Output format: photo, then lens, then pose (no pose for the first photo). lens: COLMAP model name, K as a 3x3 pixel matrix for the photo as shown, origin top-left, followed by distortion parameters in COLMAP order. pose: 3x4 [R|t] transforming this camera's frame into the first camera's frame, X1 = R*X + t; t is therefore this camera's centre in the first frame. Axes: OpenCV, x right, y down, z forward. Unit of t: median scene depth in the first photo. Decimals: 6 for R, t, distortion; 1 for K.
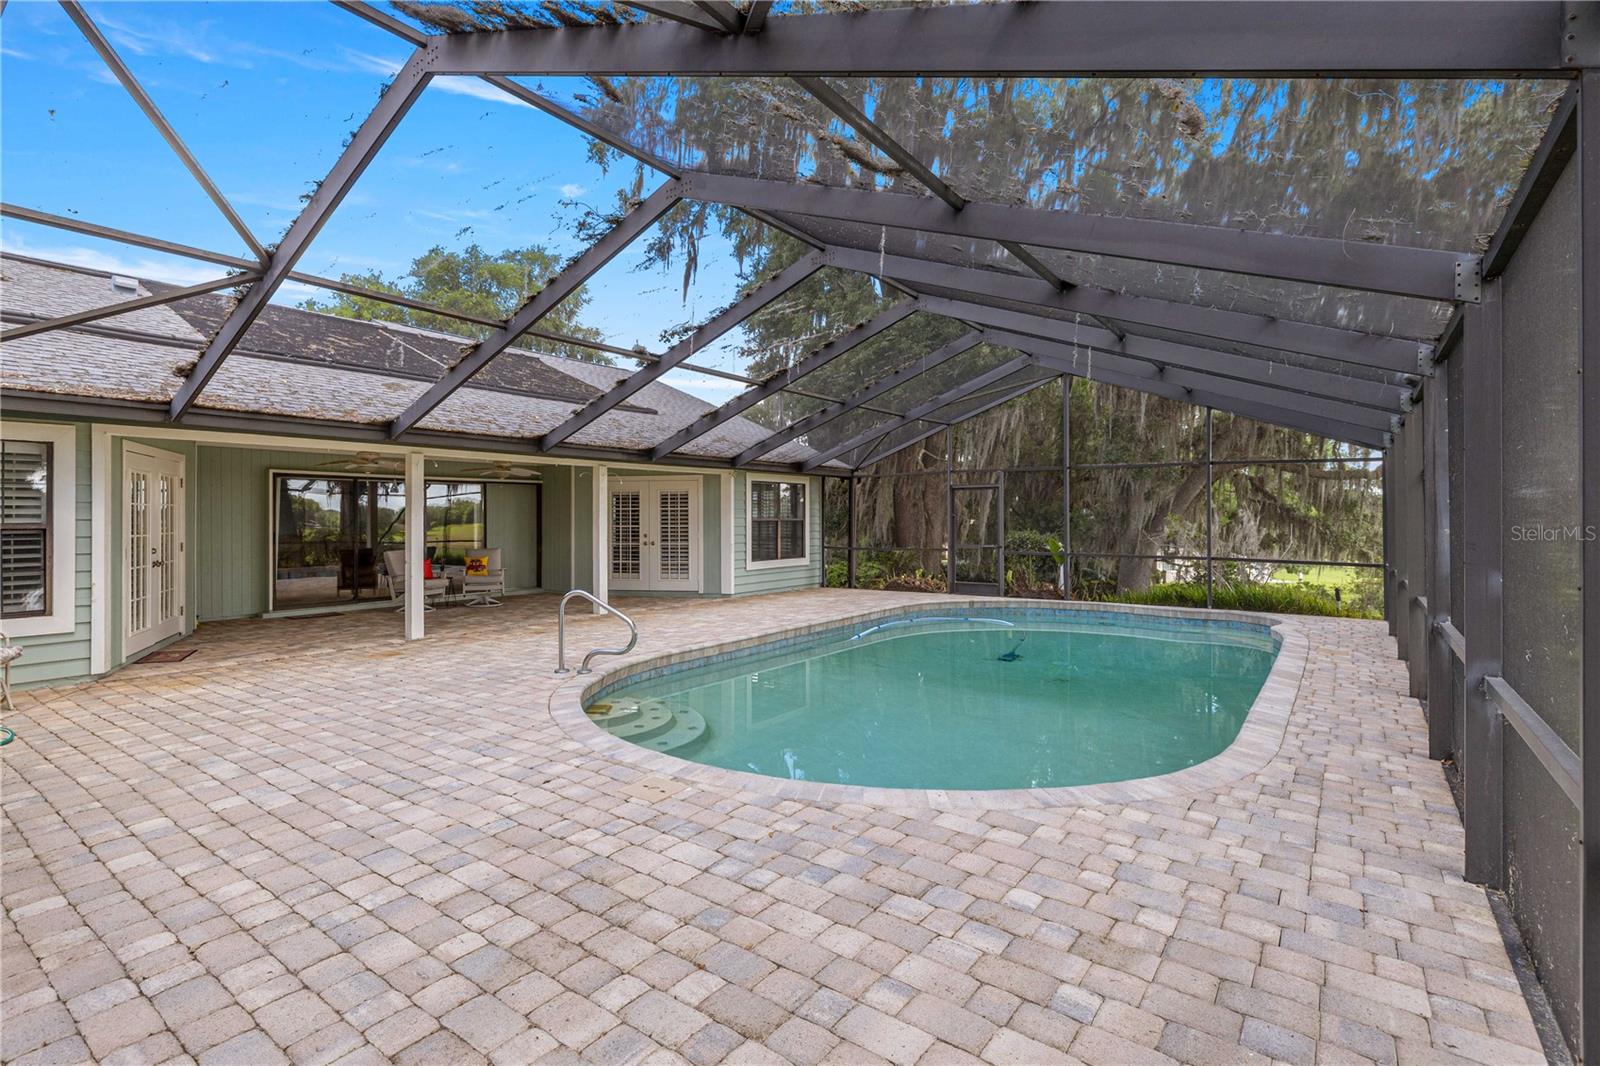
lens RADIAL K [[762.6, 0, 791.8], [0, 762.6, 522.9], [0, 0, 1]] dist [-0.016512, -0.000110]
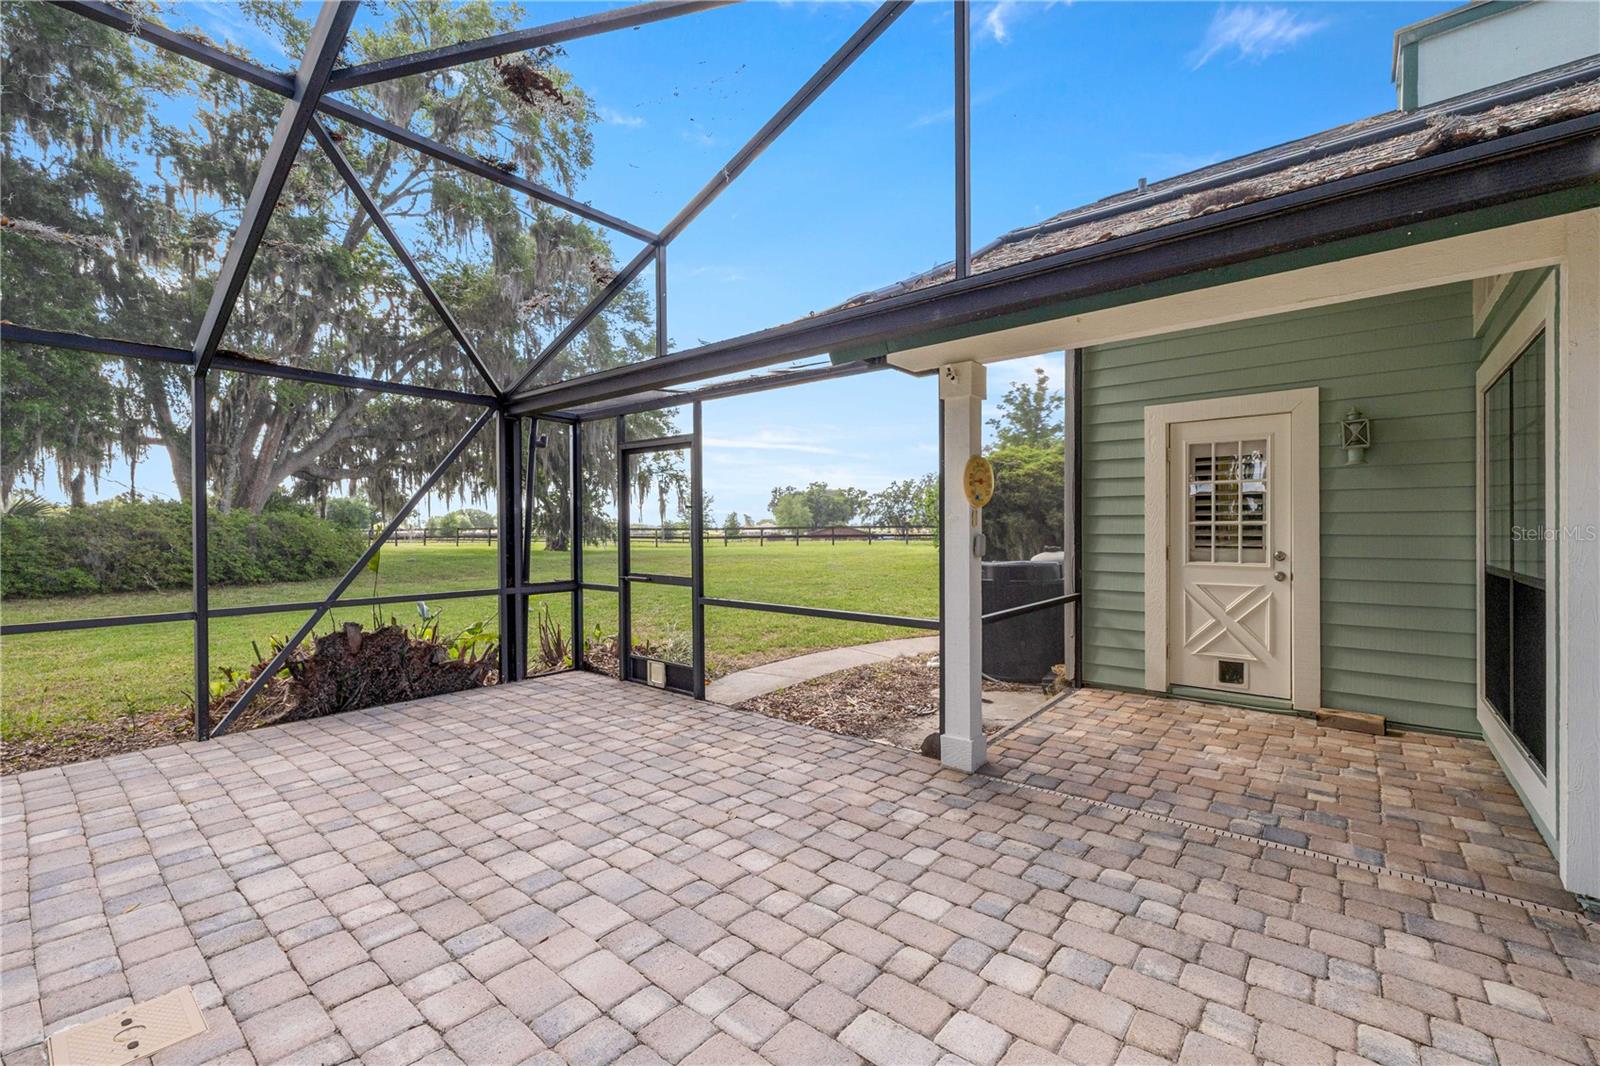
lens RADIAL K [[669.8, 0, 806.6], [0, 669.8, 529.3], [0, 0, 1]] dist [0.004647, -0.000500]
pose [[-0.997792, 0.001761, 0.066391, -0.831973], [0.001945, 0.999994, 0.002712, 0.036369], [-0.066386, 0.002835, -0.997790, 1.815139]]
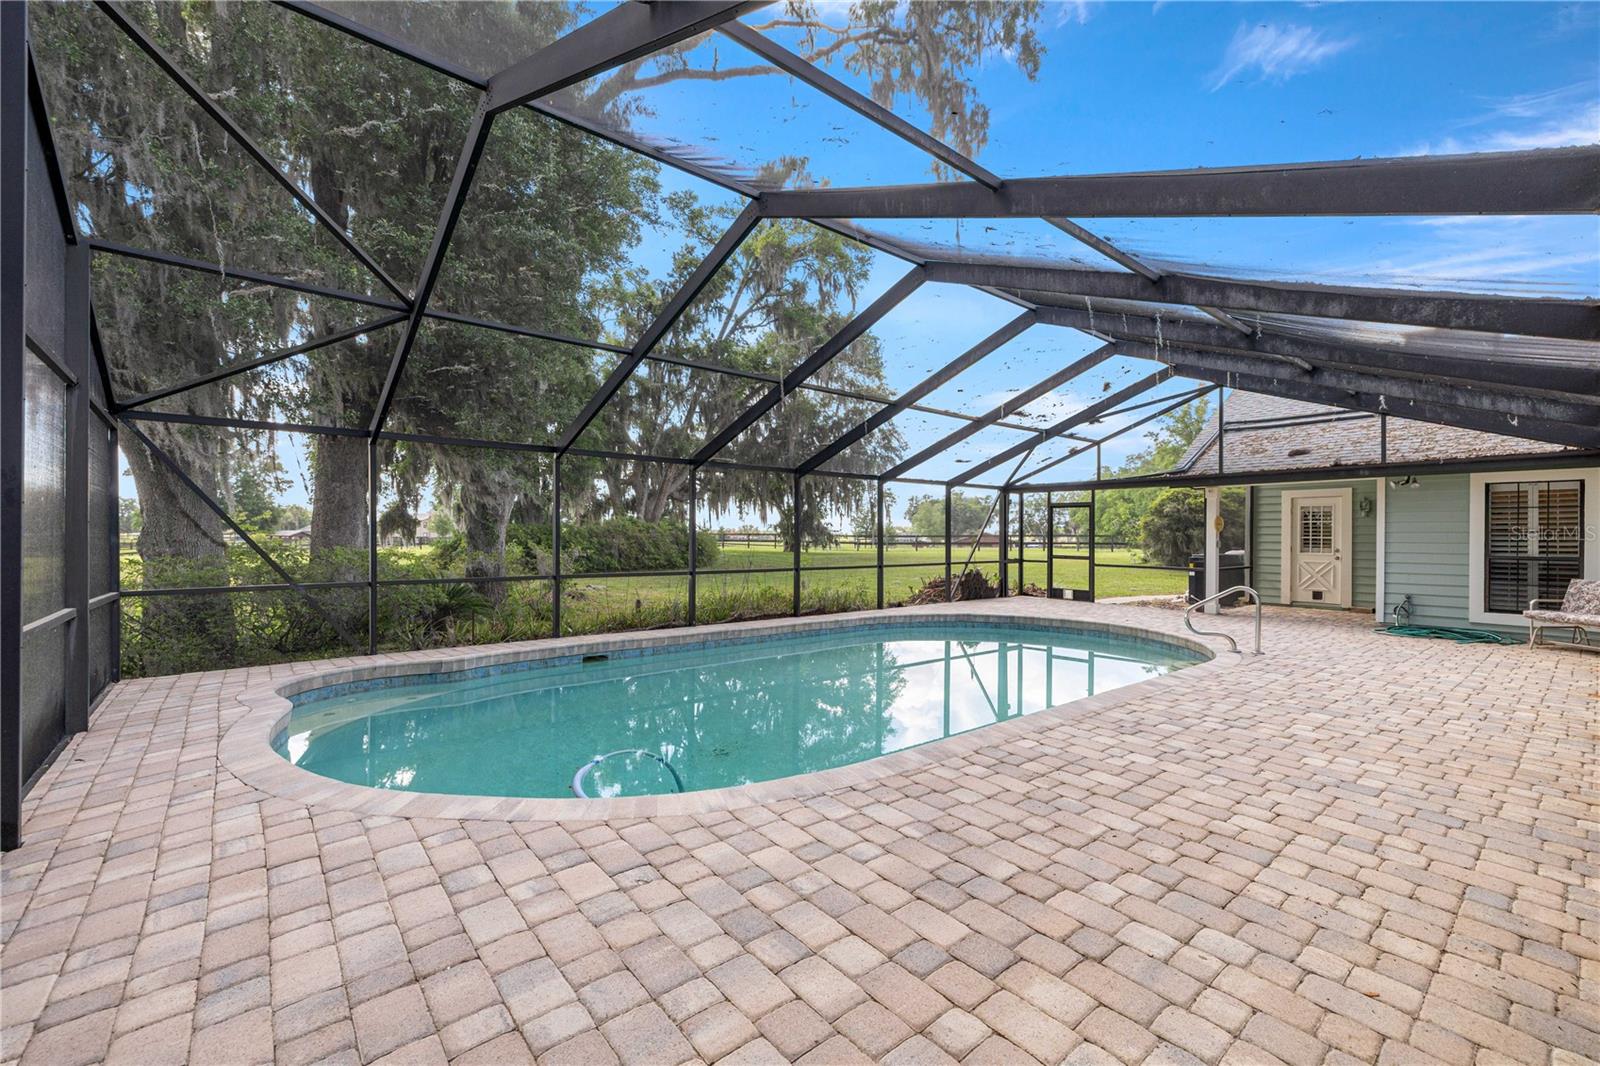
lens RADIAL K [[669.8, 0, 805.2], [0, 669.8, 536.2], [0, 0, 1]] dist [0.004647, -0.000500]
pose [[-0.967299, -0.008002, 0.253513, 0.324594], [-0.007399, 0.999967, 0.003334, 0.028488], [-0.253531, 0.001350, -0.967326, 5.109285]]
